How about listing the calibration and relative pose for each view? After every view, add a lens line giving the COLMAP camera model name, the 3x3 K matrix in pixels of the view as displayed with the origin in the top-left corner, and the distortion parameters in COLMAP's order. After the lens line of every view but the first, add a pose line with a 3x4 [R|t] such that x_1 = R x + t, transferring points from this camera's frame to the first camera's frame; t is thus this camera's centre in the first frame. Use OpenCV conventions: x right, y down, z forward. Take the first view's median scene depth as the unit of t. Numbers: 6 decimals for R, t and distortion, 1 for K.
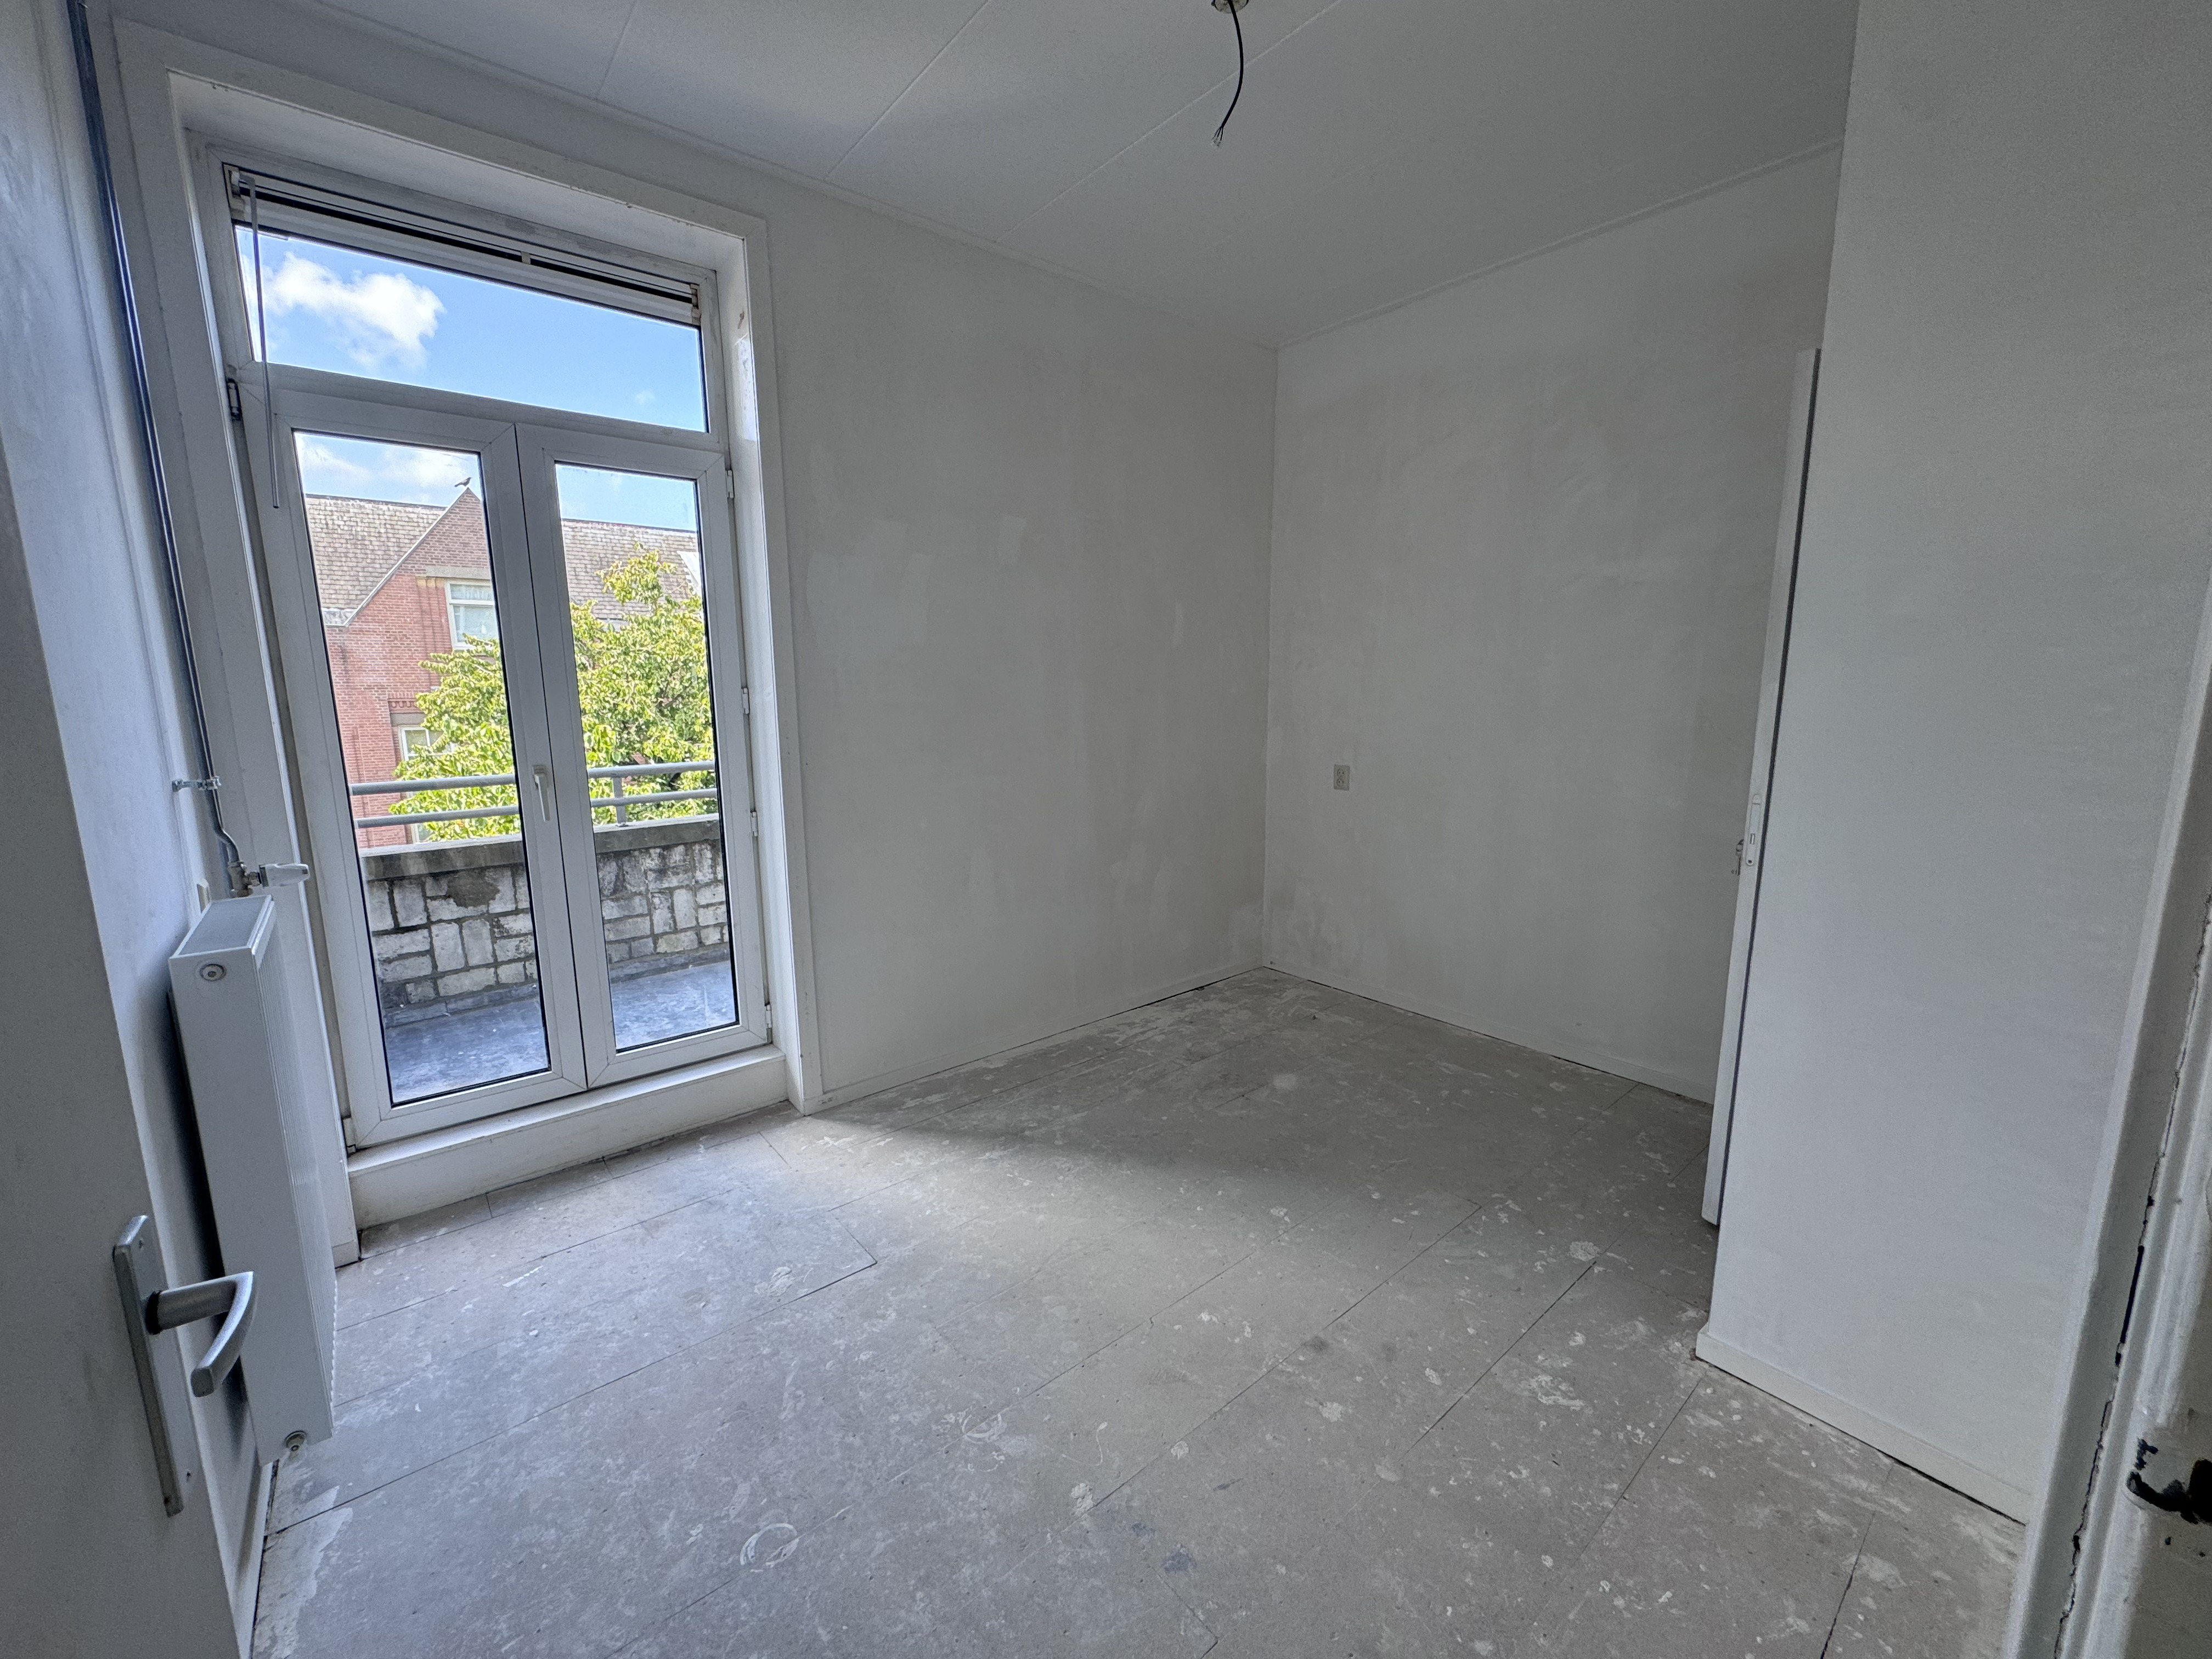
lens RADIAL K [[893.0, 0, 1109.6], [0, 893.0, 831.8], [0, 0, 1]] dist [-0.001925, -0.001365]
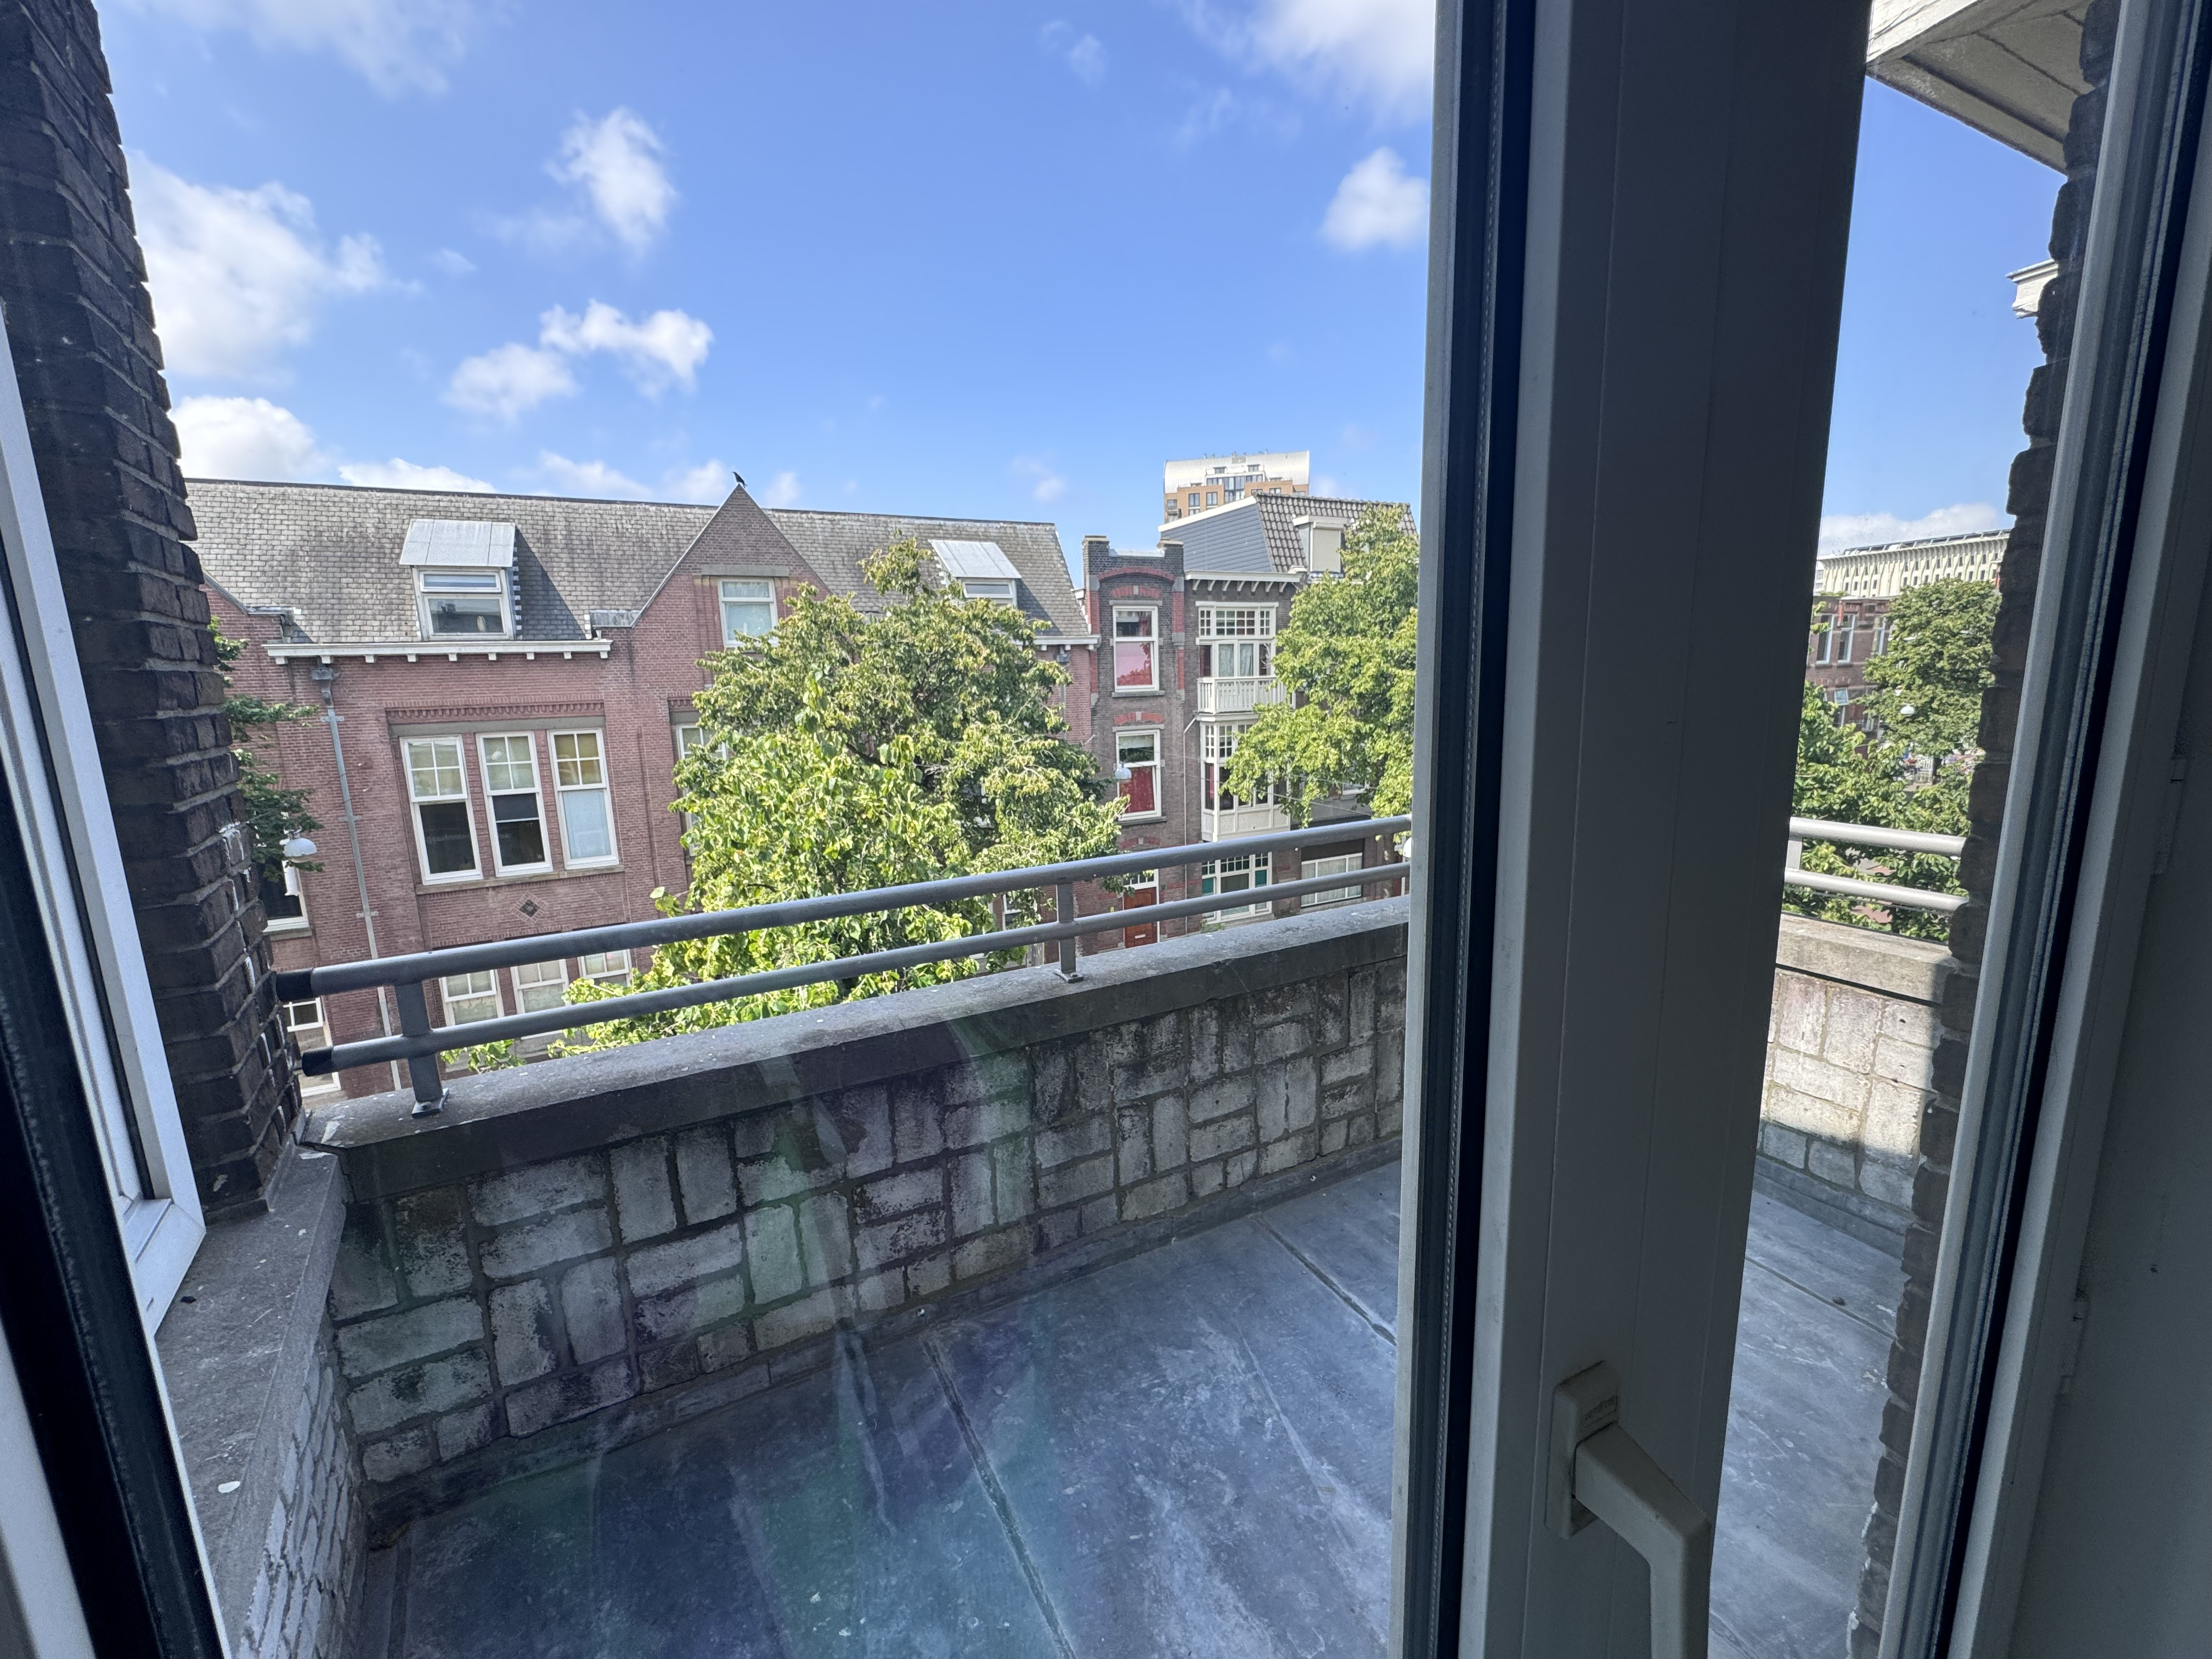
lens RADIAL K [[893.0, 0, 1104.4], [0, 893.0, 828.3], [0, 0, 1]] dist [-0.001925, -0.001365]
pose [[0.974709, 0.015659, -0.222929, -0.402617], [-0.012541, 0.999803, 0.015393, -0.096157], [0.223126, -0.012208, 0.974713, 0.496883]]
